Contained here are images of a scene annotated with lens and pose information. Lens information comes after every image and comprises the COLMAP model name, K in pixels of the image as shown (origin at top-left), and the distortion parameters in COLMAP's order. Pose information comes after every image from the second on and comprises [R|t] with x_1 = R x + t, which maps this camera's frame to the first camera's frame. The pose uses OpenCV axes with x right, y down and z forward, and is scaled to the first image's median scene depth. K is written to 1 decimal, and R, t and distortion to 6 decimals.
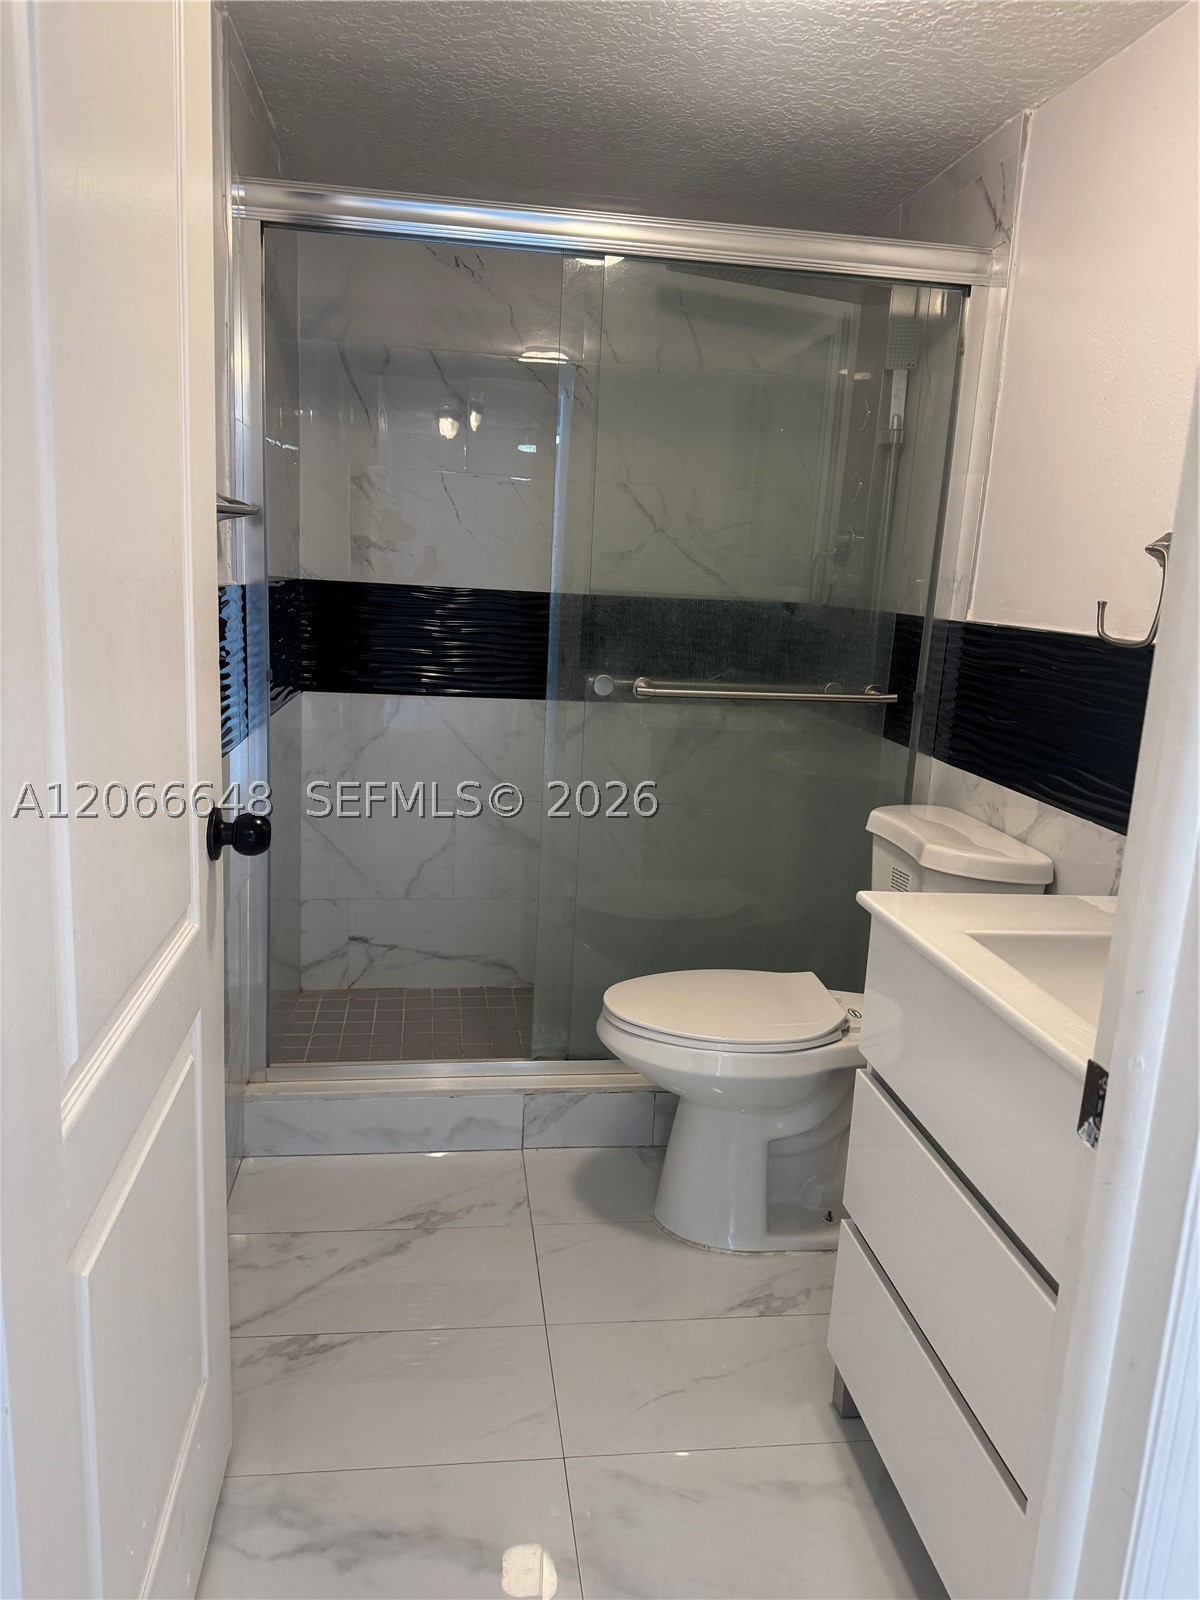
lens RADIAL K [[1125.6, 0, 592.3], [0, 1125.6, 800.7], [0, 0, 1]] dist [0.038156, -0.049368]
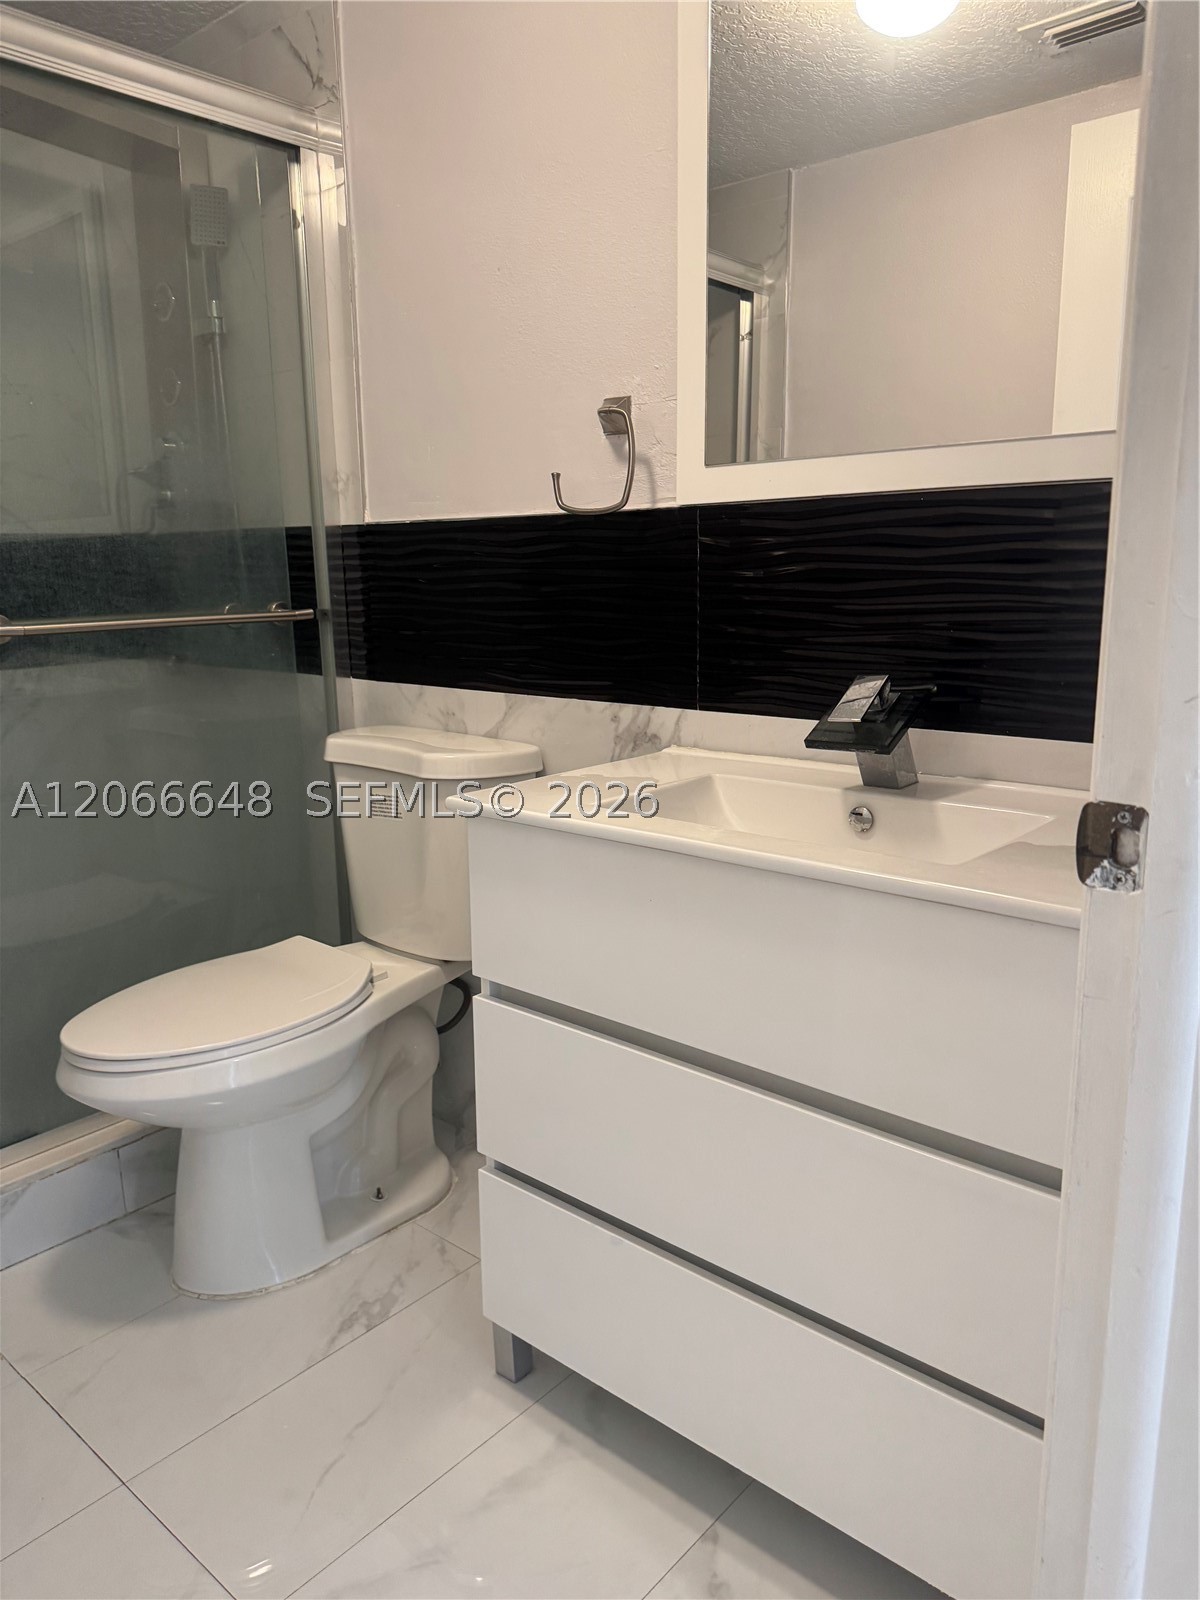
lens RADIAL K [[1125.6, 0, 623.9], [0, 1125.6, 797.1], [0, 0, 1]] dist [0.038156, -0.049368]
pose [[0.741855, -0.195965, 0.641287, -0.157391], [0.186604, 0.978900, 0.083265, 0.024888], [-0.644073, 0.057896, 0.762770, 0.181842]]
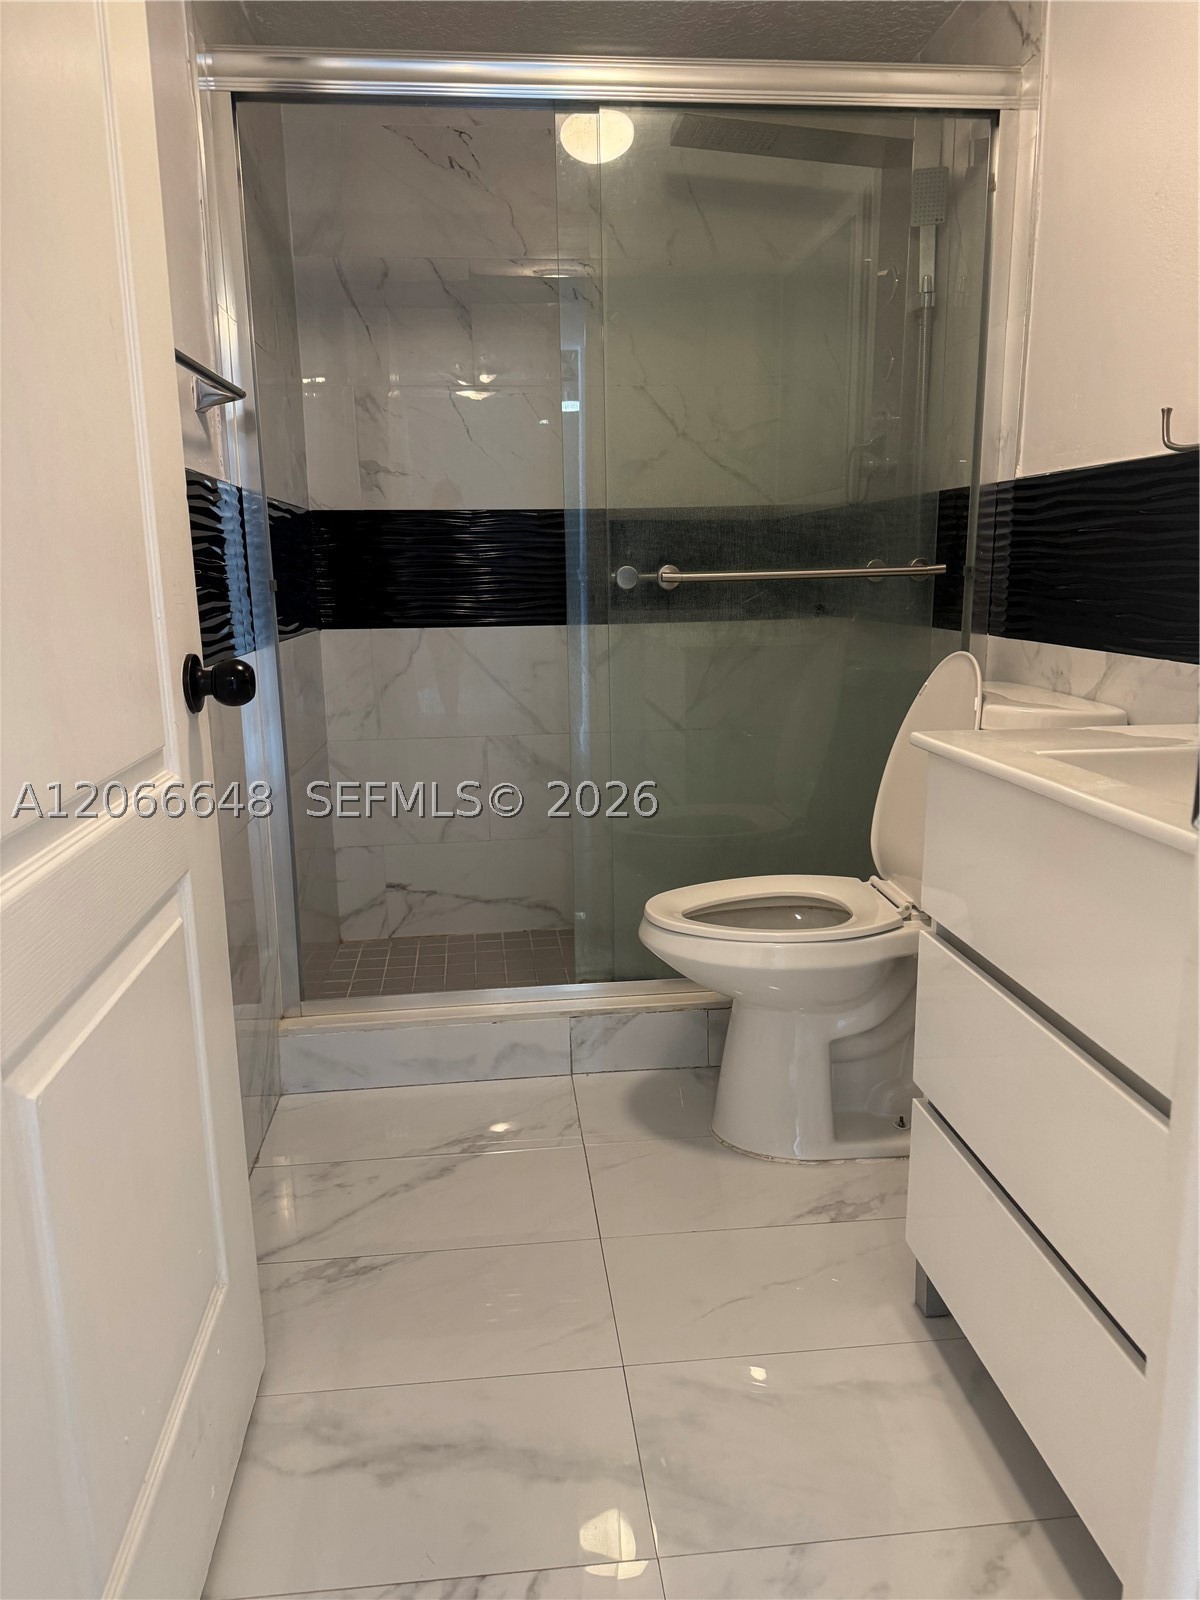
lens RADIAL K [[1125.6, 0, 596.1], [0, 1125.6, 810.4], [0, 0, 1]] dist [0.038156, -0.049368]
pose [[0.997337, -0.058981, -0.042893, 0.013865], [0.059450, 0.998184, 0.009746, 0.087287], [0.042240, -0.012270, 0.999032, 0.062431]]
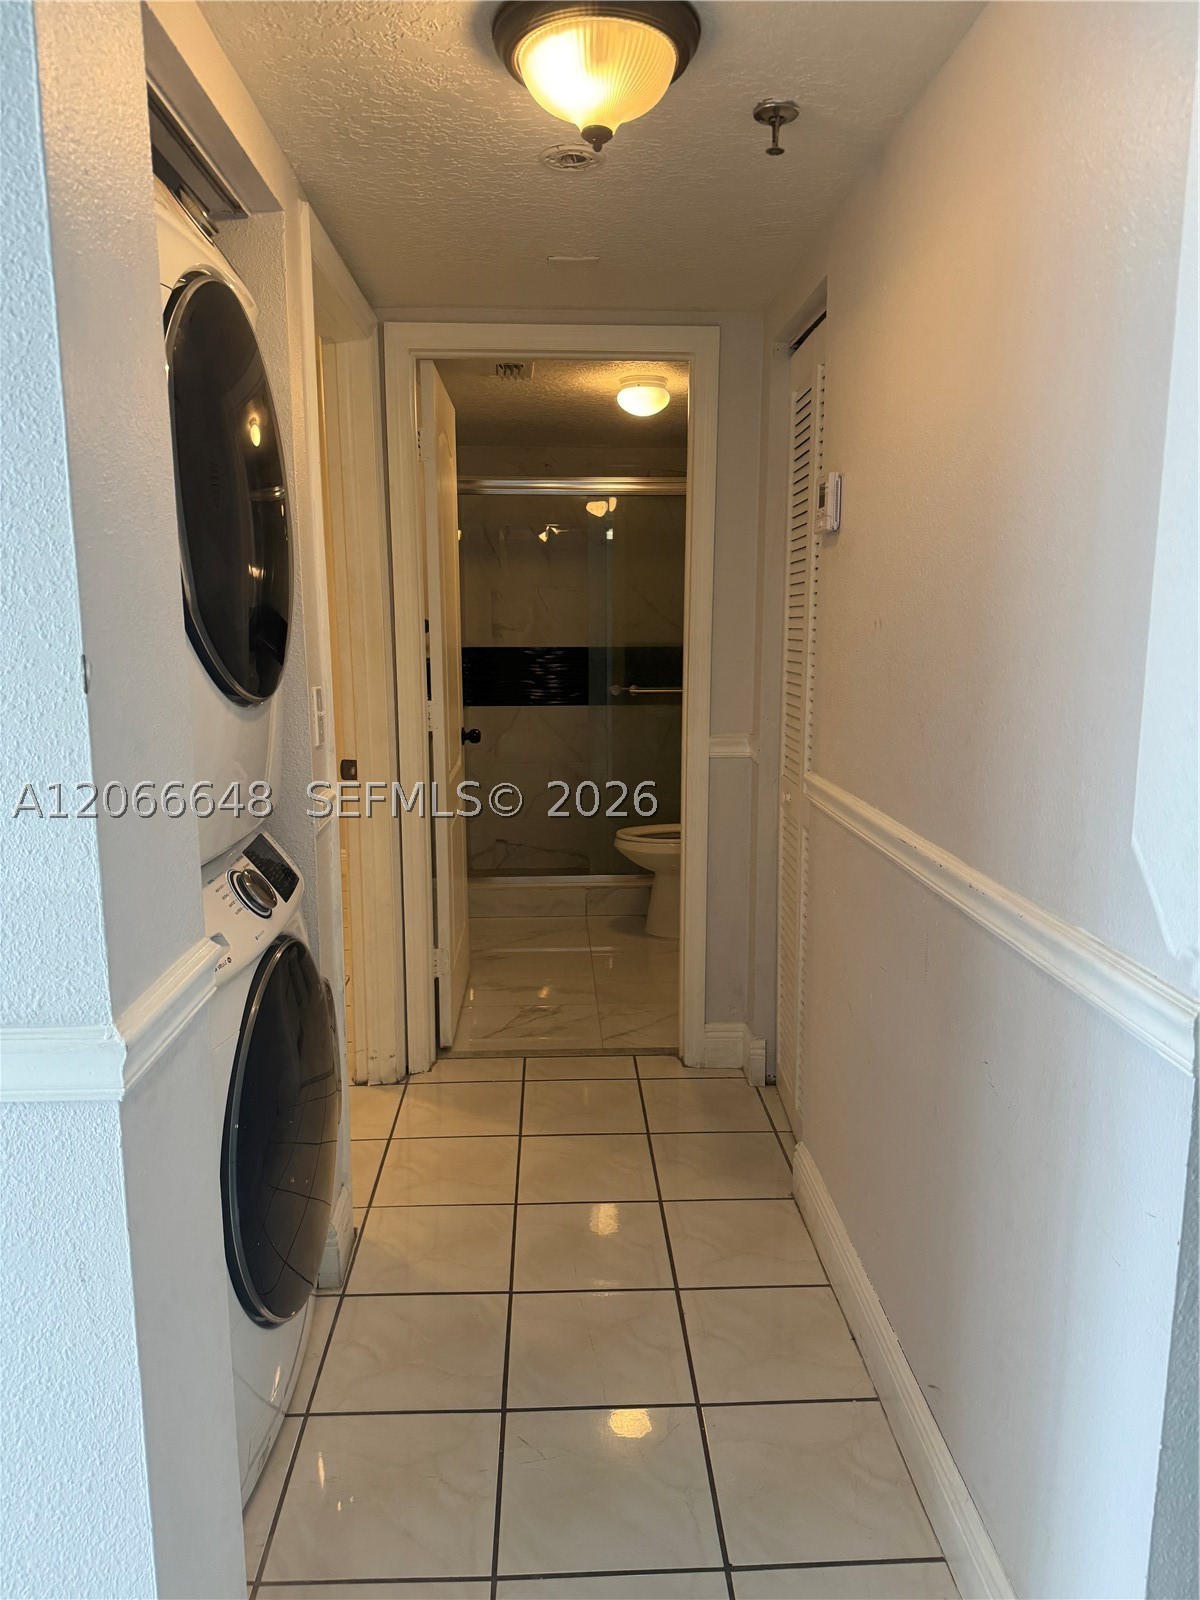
lens RADIAL K [[1125.6, 0, 599.3], [0, 1125.6, 802.7], [0, 0, 1]] dist [0.038156, -0.049368]
pose [[0.994739, -0.039933, -0.094341, 0.185610], [0.036278, 0.998535, -0.040149, 0.207517], [0.095806, 0.036515, 0.994730, -1.186720]]
